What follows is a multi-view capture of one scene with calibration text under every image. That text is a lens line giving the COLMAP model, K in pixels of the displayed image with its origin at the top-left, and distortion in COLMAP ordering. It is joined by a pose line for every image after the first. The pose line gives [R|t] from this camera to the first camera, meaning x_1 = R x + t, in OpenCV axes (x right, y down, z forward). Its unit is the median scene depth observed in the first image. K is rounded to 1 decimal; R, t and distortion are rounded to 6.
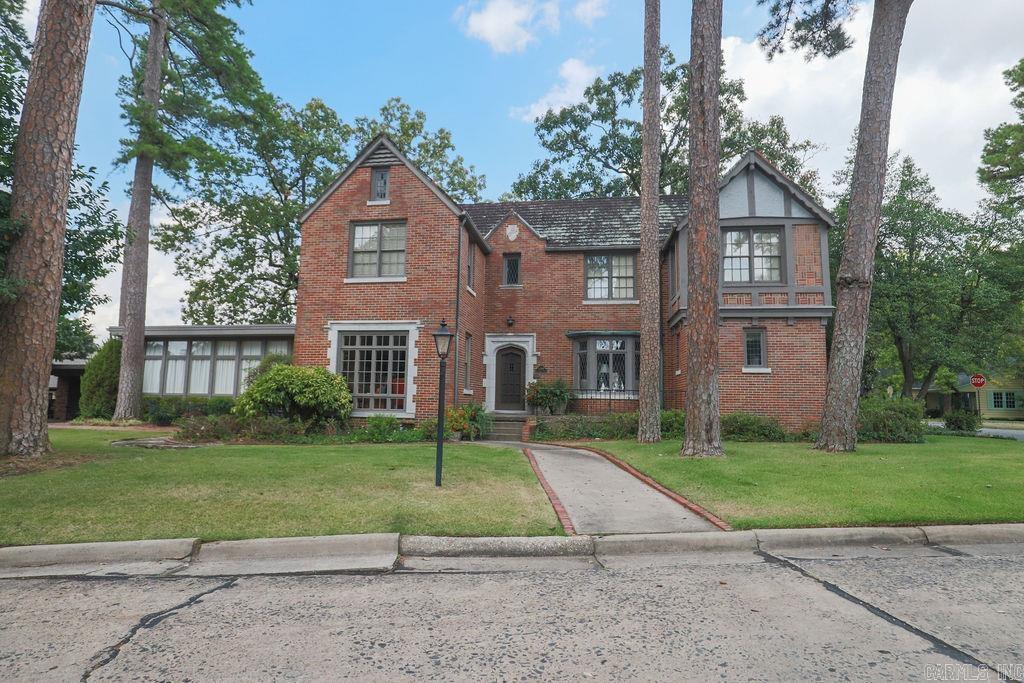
lens RADIAL K [[515.8, 0, 512.0], [0, 515.8, 341.5], [0, 0, 1]] dist [-0.029071, 0.001765]
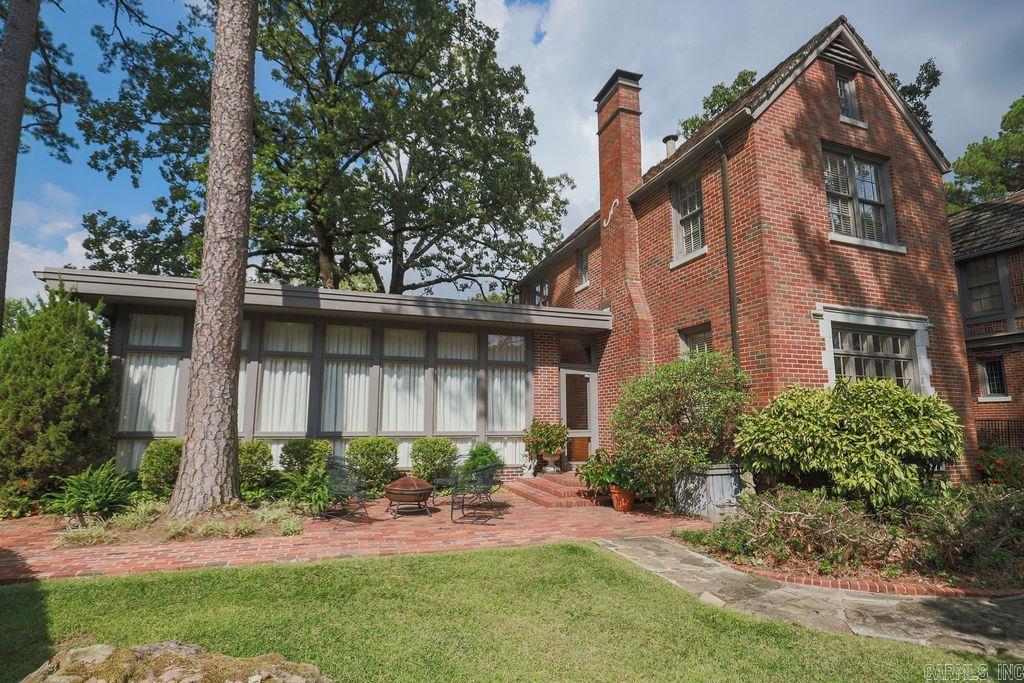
lens RADIAL K [[515.8, 0, 512.0], [0, 515.8, 341.5], [0, 0, 1]] dist [-0.029071, 0.001765]
pose [[0.877381, 0.065458, 0.475309, -0.773875], [-0.046123, 0.997569, -0.052242, 0.039163], [-0.477573, 0.023913, 0.878267, 0.574529]]
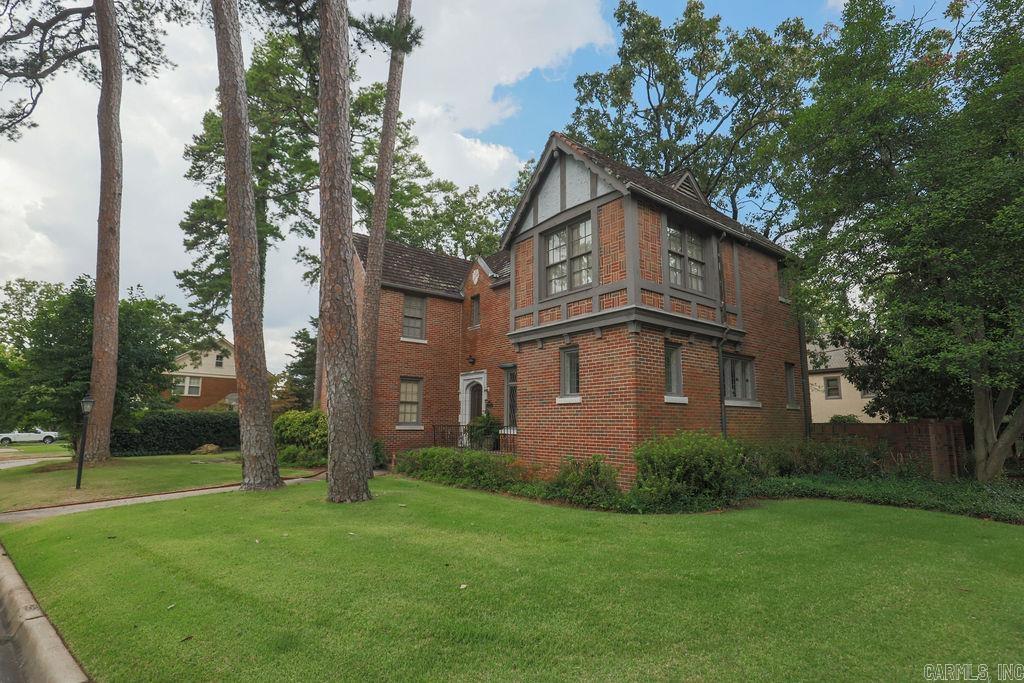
lens RADIAL K [[501.7, 0, 512.0], [0, 501.7, 341.5], [0, 0, 1]] dist [-0.033967, 0.005224]
pose [[0.723934, -0.122687, -0.678872, 0.767420], [0.082527, 0.992394, -0.091342, 0.024140], [0.684915, 0.010100, 0.728553, 0.299339]]
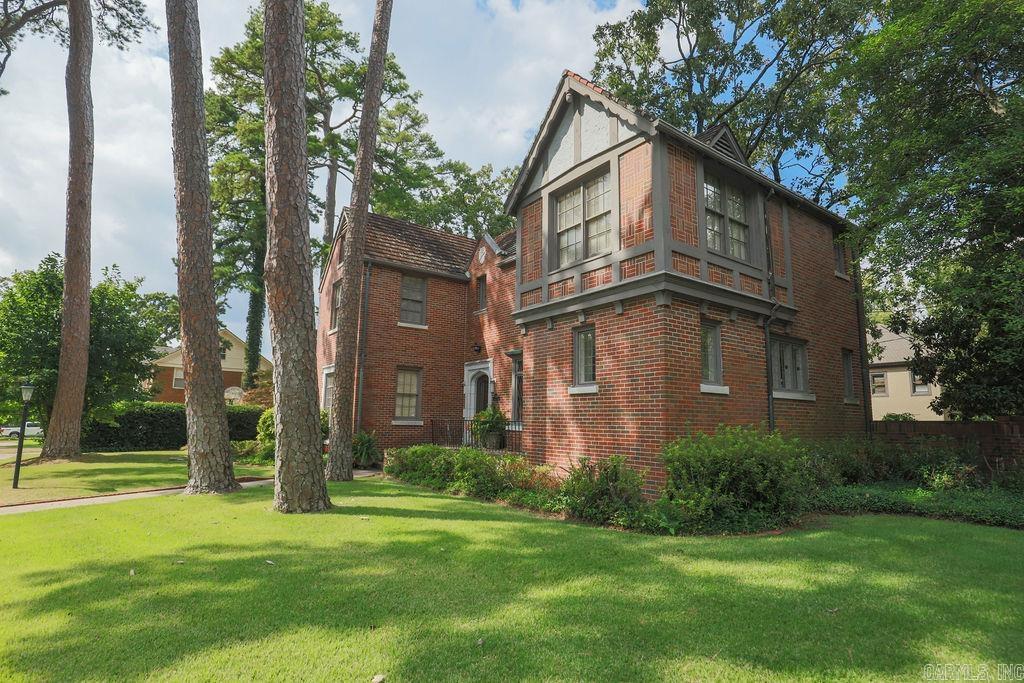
lens RADIAL K [[515.8, 0, 512.0], [0, 515.8, 341.5], [0, 0, 1]] dist [-0.029071, 0.001765]
pose [[0.697108, -0.115893, -0.707537, 0.717976], [0.077286, 0.993246, -0.086544, 0.036458], [0.712788, 0.005648, 0.701357, 0.376422]]
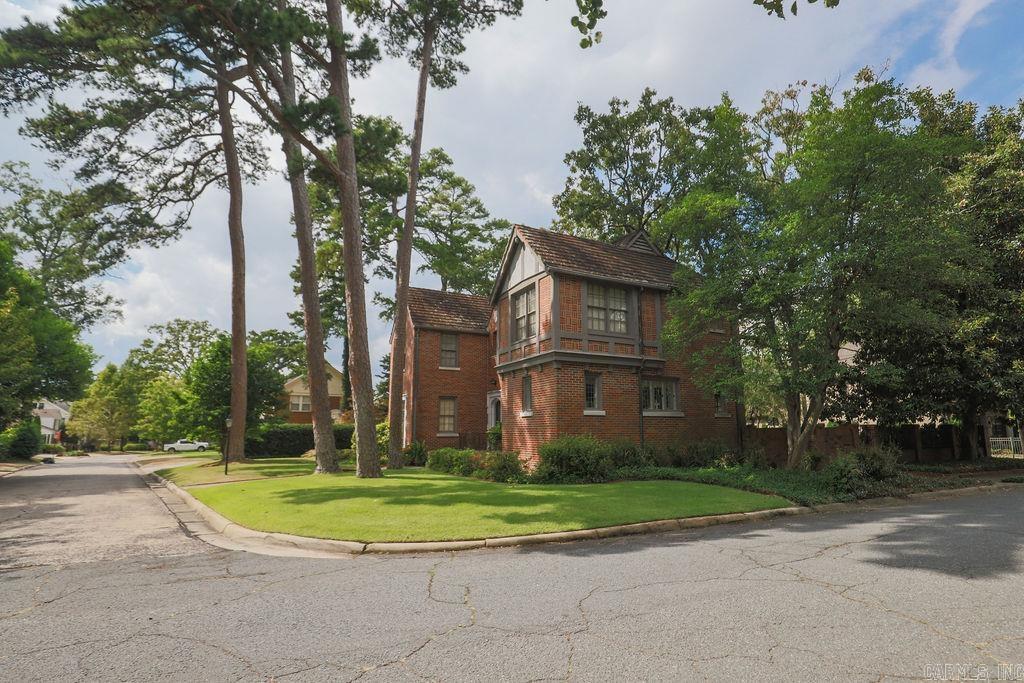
lens RADIAL K [[495.5, 0, 516.7], [0, 495.5, 346.0], [0, 0, 1]] dist [-0.031008, -0.000106]
pose [[0.586014, -0.156281, -0.795088, 1.101963], [0.105231, 0.987593, -0.116559, 0.026275], [0.803439, -0.015362, 0.595189, 0.262683]]
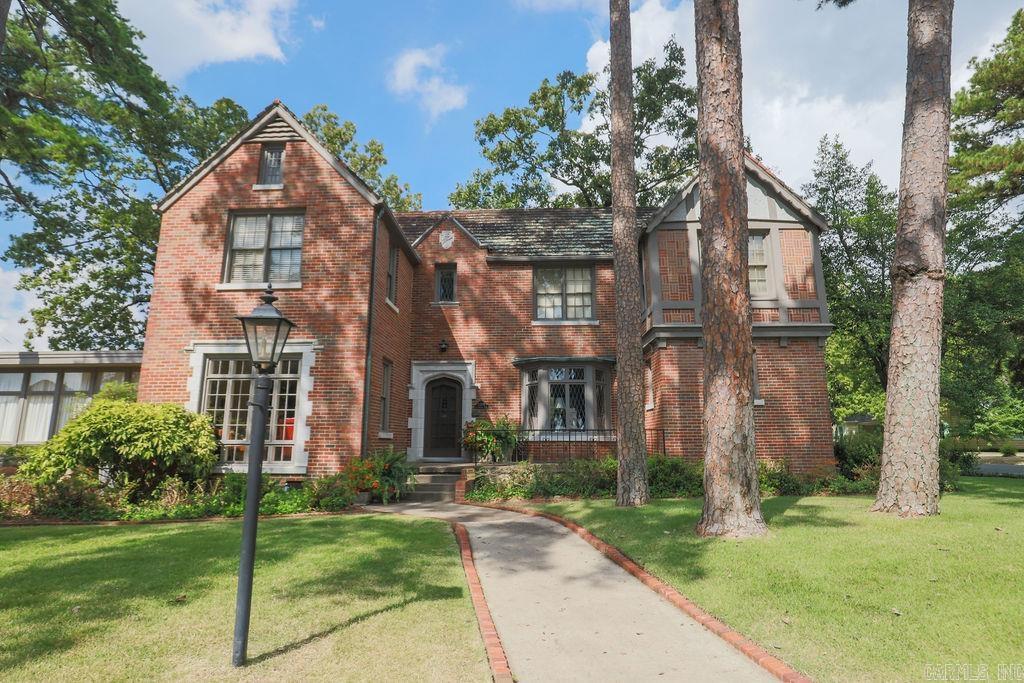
lens RADIAL K [[495.5, 0, 516.7], [0, 495.5, 346.0], [0, 0, 1]] dist [-0.031008, -0.000106]
pose [[0.992256, 0.003221, 0.124169, 0.014419], [0.005783, 0.997382, -0.072086, 0.017608], [-0.124076, 0.072246, 0.989639, 0.215900]]
